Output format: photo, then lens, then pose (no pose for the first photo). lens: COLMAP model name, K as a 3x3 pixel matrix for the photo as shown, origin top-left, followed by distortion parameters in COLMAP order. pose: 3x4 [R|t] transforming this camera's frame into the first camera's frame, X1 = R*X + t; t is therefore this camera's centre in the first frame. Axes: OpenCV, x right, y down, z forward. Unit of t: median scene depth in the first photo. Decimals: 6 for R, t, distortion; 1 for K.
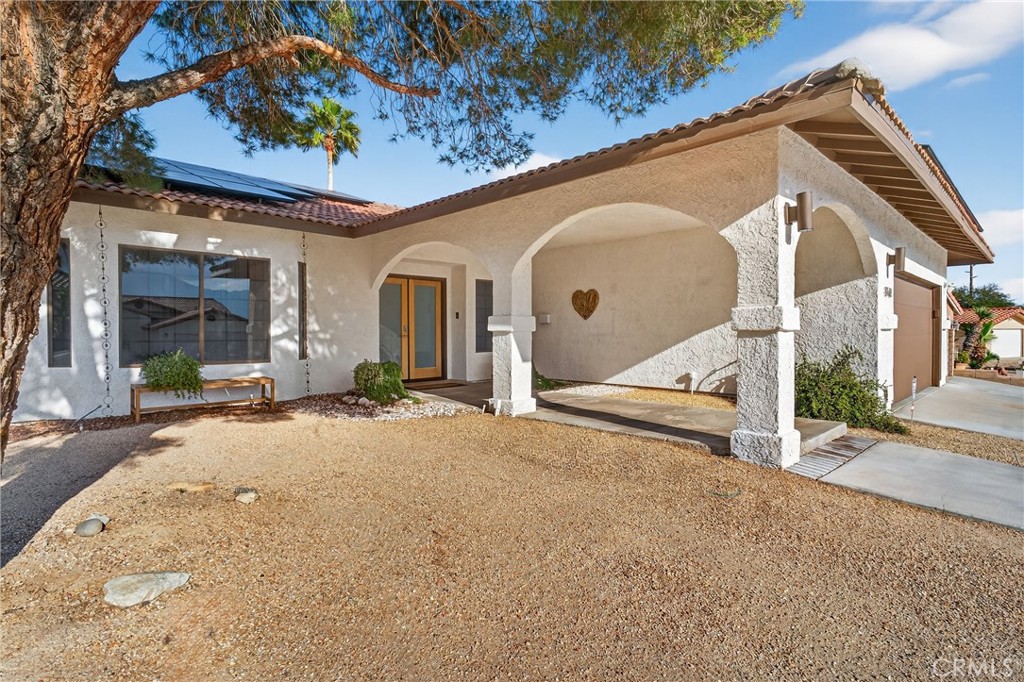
lens RADIAL K [[520.1, 0, 512.0], [0, 520.1, 341.0], [0, 0, 1]] dist [-0.002355, 0.000288]
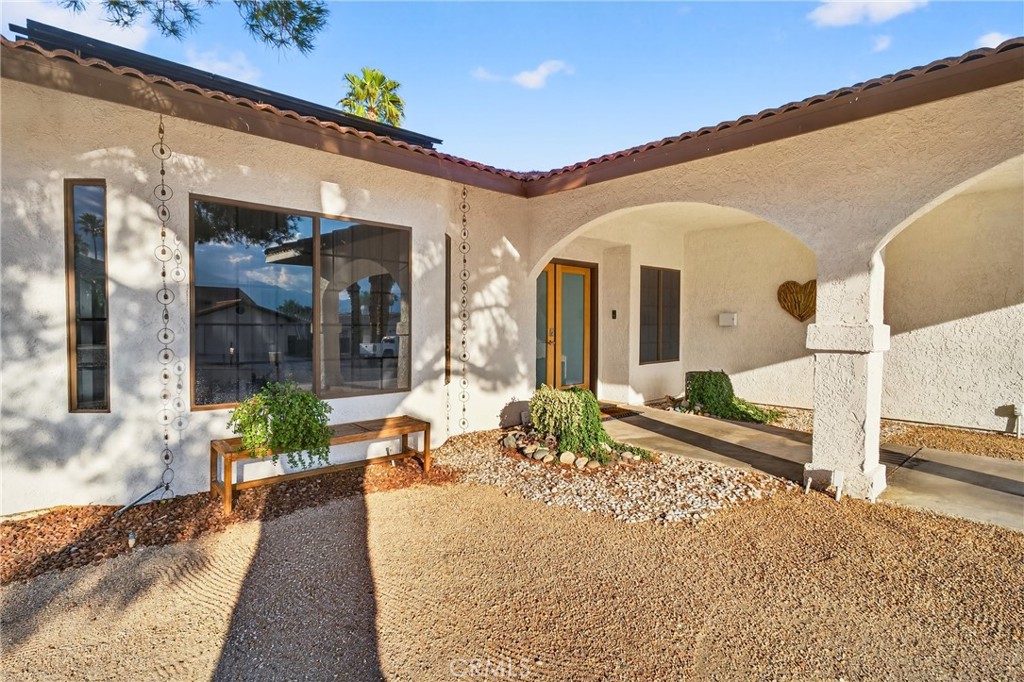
lens RADIAL K [[520.1, 0, 512.0], [0, 520.1, 341.0], [0, 0, 1]] dist [-0.002355, 0.000288]
pose [[0.999765, 0.008523, -0.019924, -0.324320], [-0.008228, 0.999856, 0.014831, -0.029634], [0.020048, -0.014663, 0.999691, 0.361461]]
